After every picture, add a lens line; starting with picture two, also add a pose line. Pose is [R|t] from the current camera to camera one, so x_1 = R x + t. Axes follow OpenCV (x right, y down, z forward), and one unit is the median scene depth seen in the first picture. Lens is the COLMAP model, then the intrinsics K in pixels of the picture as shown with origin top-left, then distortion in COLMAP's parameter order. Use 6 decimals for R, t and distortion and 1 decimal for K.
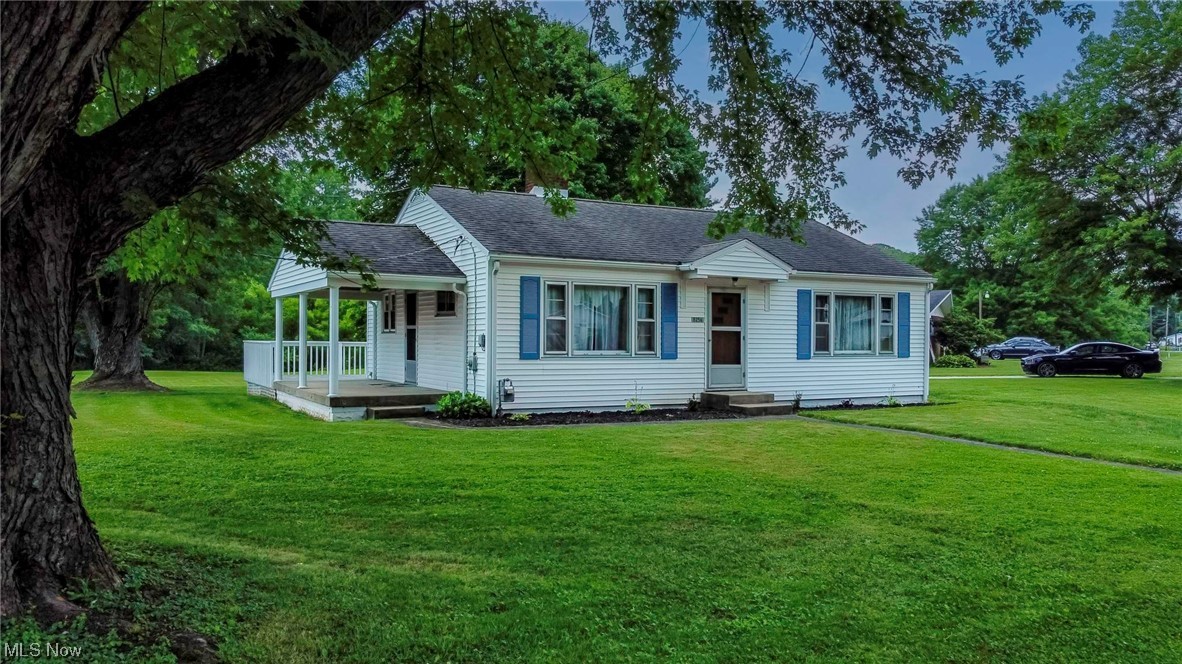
lens RADIAL K [[895.6, 0, 591.0], [0, 895.6, 332.0], [0, 0, 1]] dist [0.006452, -0.000016]
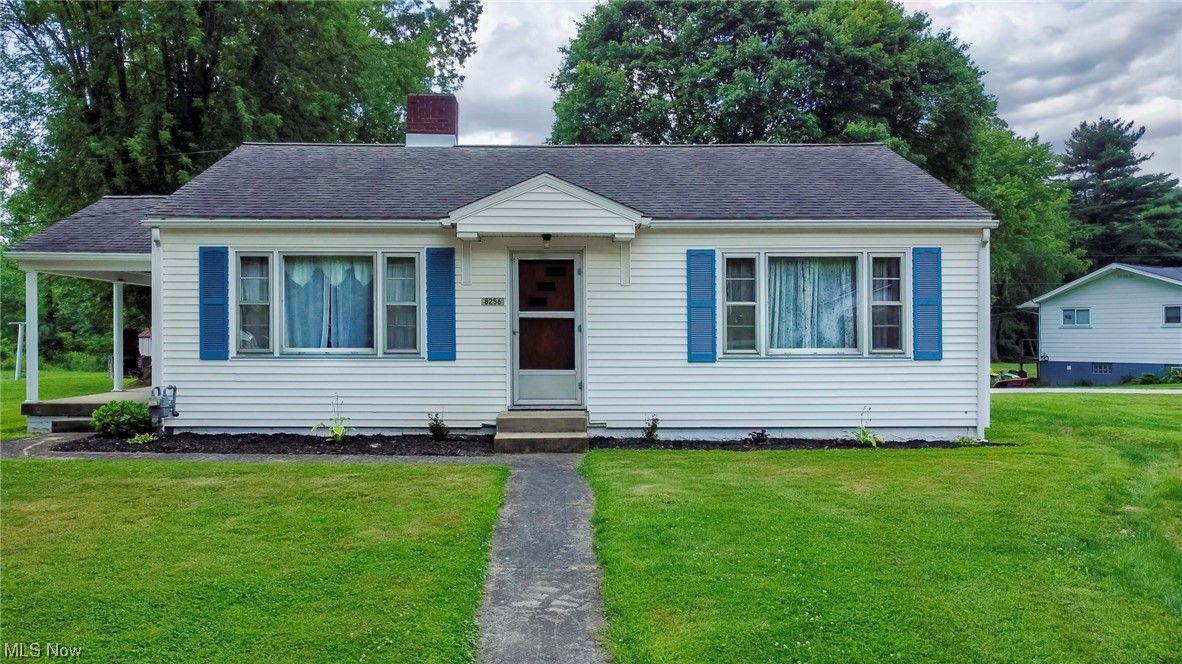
lens RADIAL K [[924.5, 0, 551.6], [0, 924.5, 328.7], [0, 0, 1]] dist [0.006453, 0.002329]
pose [[0.882570, -0.010343, -0.470068, 0.464307], [0.008680, 0.999946, -0.005706, 0.010425], [0.470102, 0.000955, 0.882612, 0.402828]]
